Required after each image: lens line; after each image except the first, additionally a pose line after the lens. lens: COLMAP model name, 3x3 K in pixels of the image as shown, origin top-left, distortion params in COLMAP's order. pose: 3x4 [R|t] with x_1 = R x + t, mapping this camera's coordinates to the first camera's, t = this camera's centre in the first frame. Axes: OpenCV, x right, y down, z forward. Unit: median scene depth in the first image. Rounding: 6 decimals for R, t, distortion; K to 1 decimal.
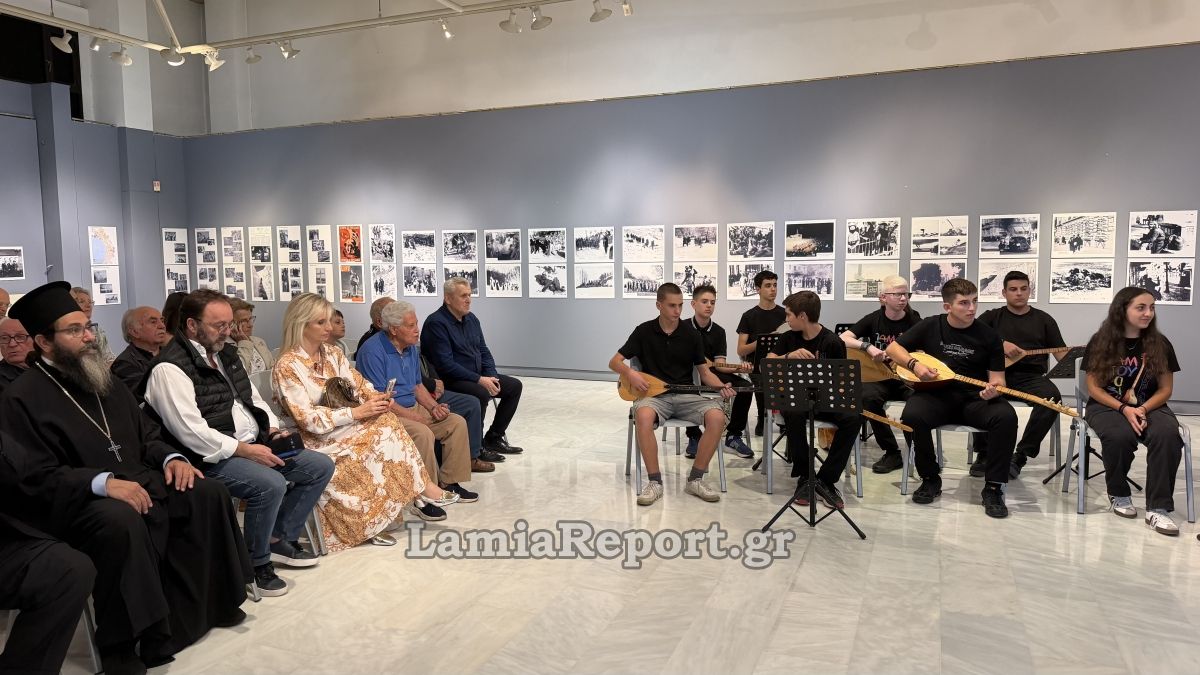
lens RADIAL K [[842.8, 0, 597.2], [0, 842.8, 343.8], [0, 0, 1]] dist [0.085909, -0.128118]
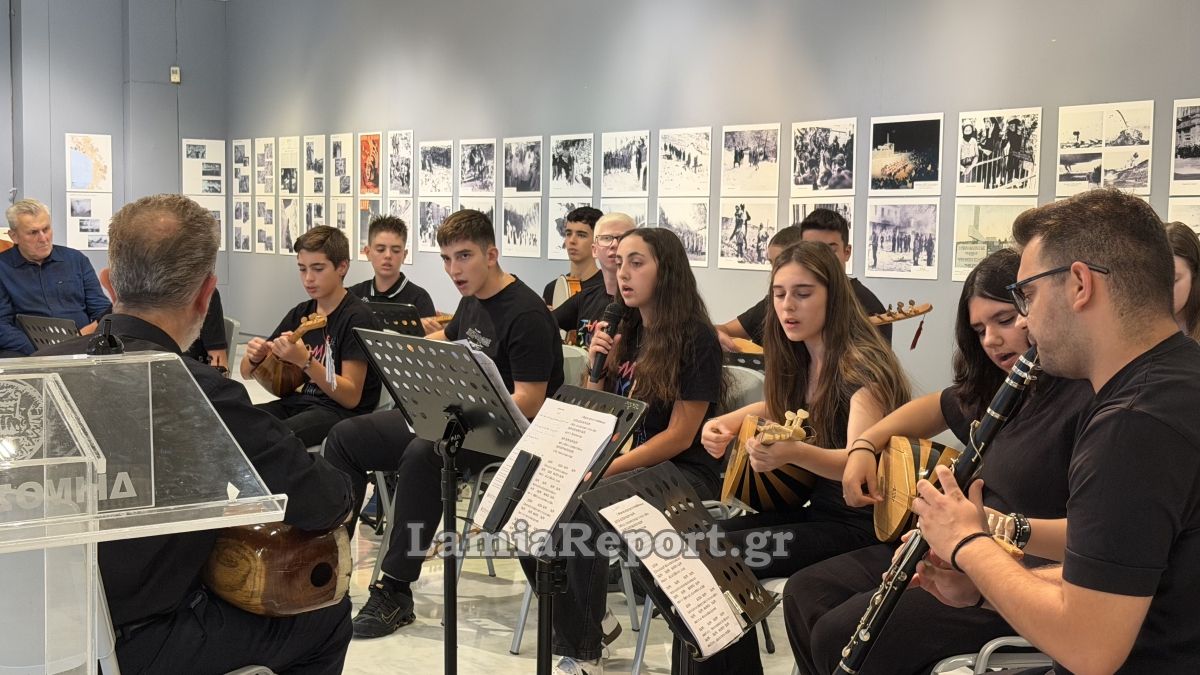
lens RADIAL K [[1680.1, 0, 610.9], [0, 1680.1, 349.6], [0, 0, 1]] dist [0.112993, 0.000000]
pose [[0.856409, 0.065206, -0.512165, 0.569237], [-0.077741, 0.996969, -0.003066, 0.006065], [0.510412, 0.042442, 0.858882, 0.069115]]
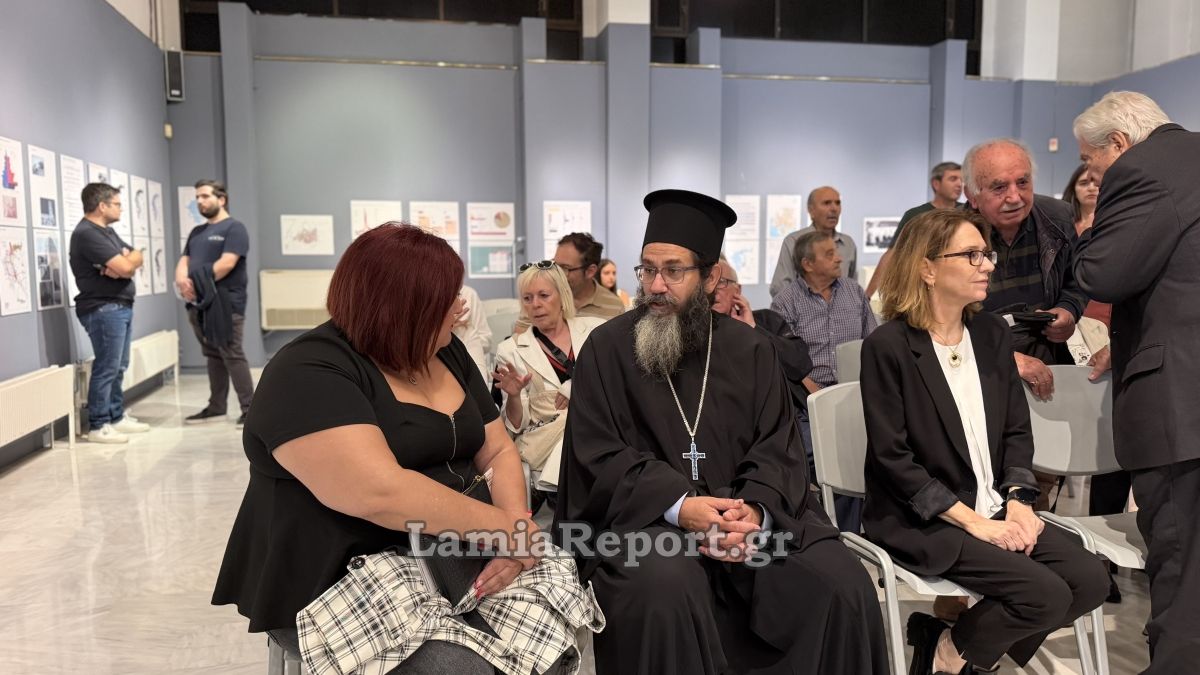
lens RADIAL K [[842.8, 0, 587.1], [0, 842.8, 341.9], [0, 0, 1]] dist [0.085909, -0.128118]
pose [[0.539881, 0.093263, -0.836559, -0.043232], [-0.087609, 0.994671, 0.054351, 0.006777], [0.837170, 0.043947, 0.545175, 0.191674]]
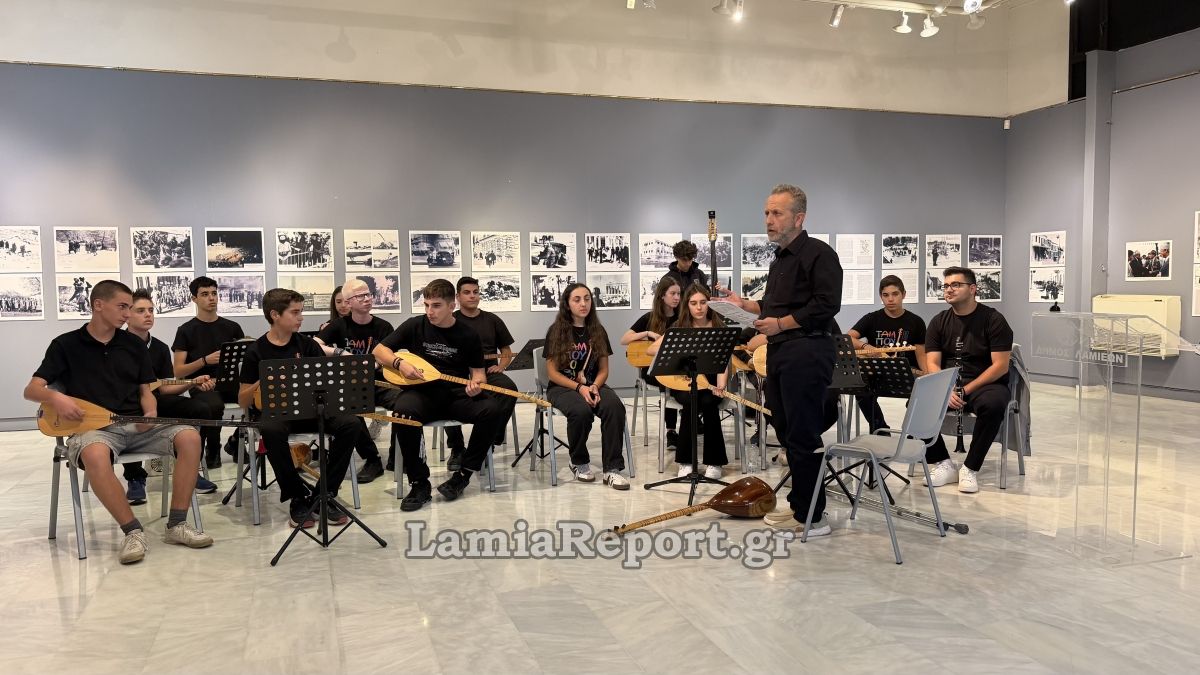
lens RADIAL K [[842.8, 0, 600.2], [0, 842.8, 343.8], [0, 0, 1]] dist [0.085909, -0.128118]
pose [[0.756407, -0.042936, 0.652690, -0.049377], [0.069651, 0.997457, -0.015102, 0.017354], [-0.650382, 0.056884, 0.757475, 0.059525]]
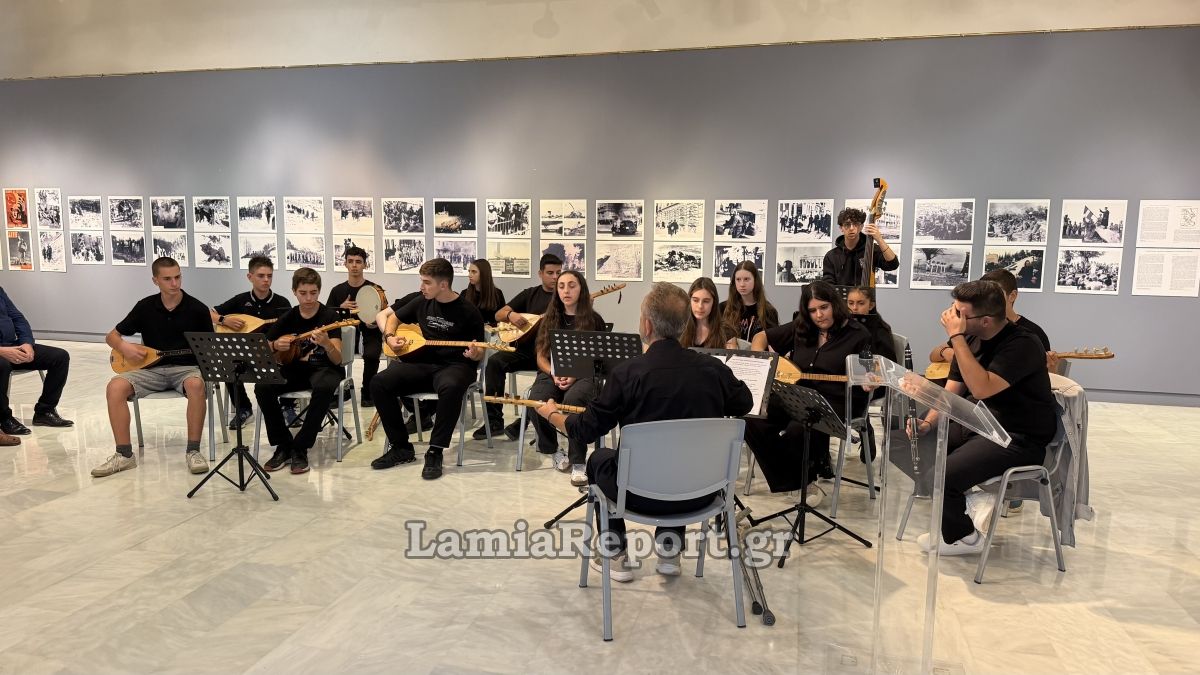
lens RADIAL K [[842.8, 0, 603.7], [0, 842.8, 350.1], [0, 0, 1]] dist [0.085909, -0.128118]
pose [[0.989375, 0.001459, 0.145377, 0.260069], [-0.007466, 0.999140, 0.040783, -0.003417], [-0.145193, -0.041435, 0.988535, -0.053599]]
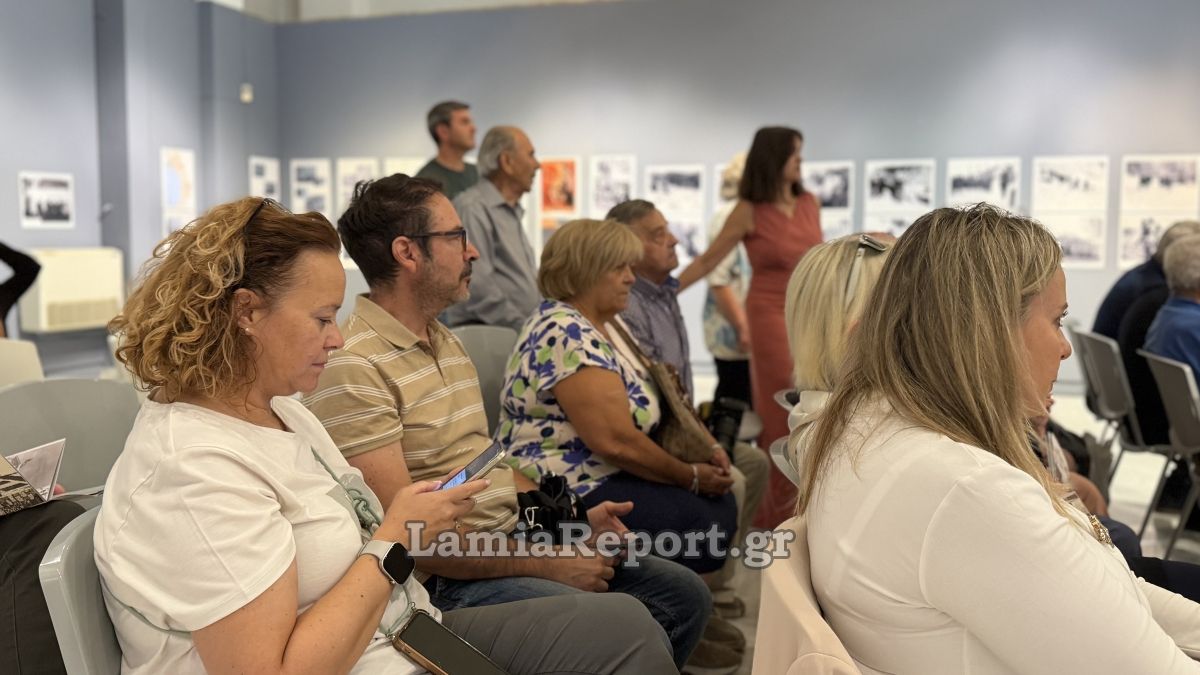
lens RADIAL K [[1014.3, 0, 598.3], [0, 1014.3, 334.3], [0, 0, 1]] dist [0.059363, -0.058271]
pose [[0.996262, 0.007933, 0.086015, -0.385690], [-0.007301, 0.999944, -0.007659, 0.008163], [-0.086071, 0.007003, 0.996264, 0.226857]]
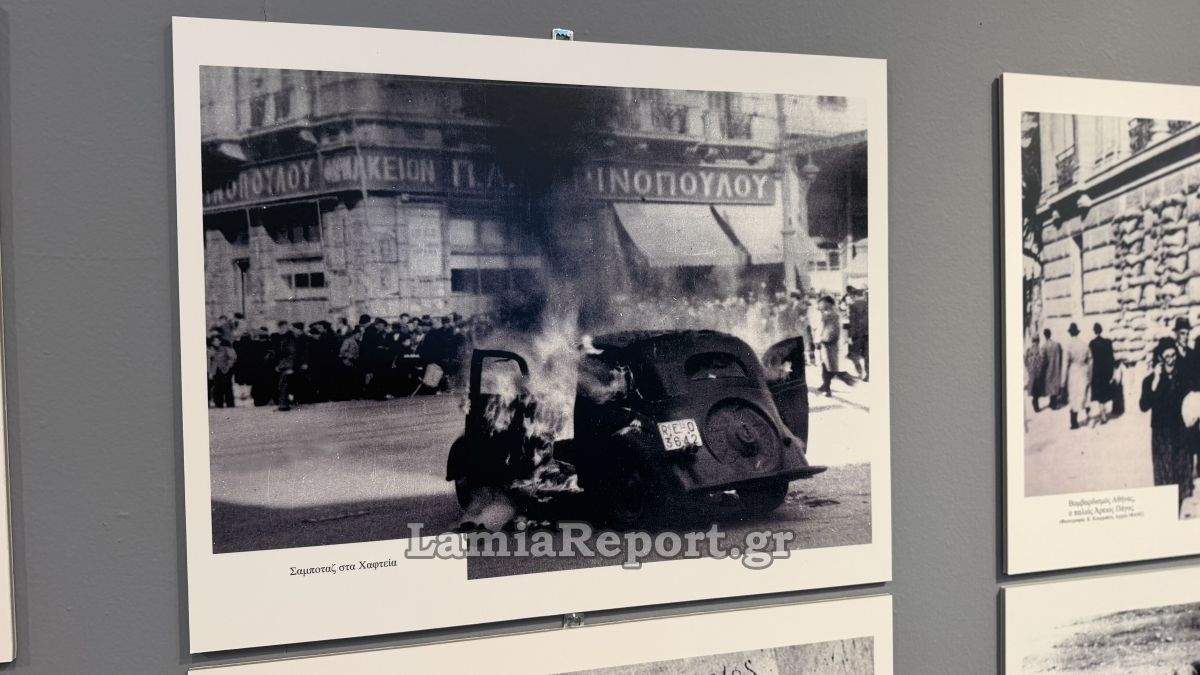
lens RADIAL K [[842.8, 0, 603.6], [0, 842.8, 338.8], [0, 0, 1]] dist [0.085909, -0.128118]
pose [[0.787364, -0.007842, 0.616439, 0.372229], [0.073287, 0.994019, -0.080962, -0.100605], [-0.612117, 0.108924, 0.783229, 0.797664]]
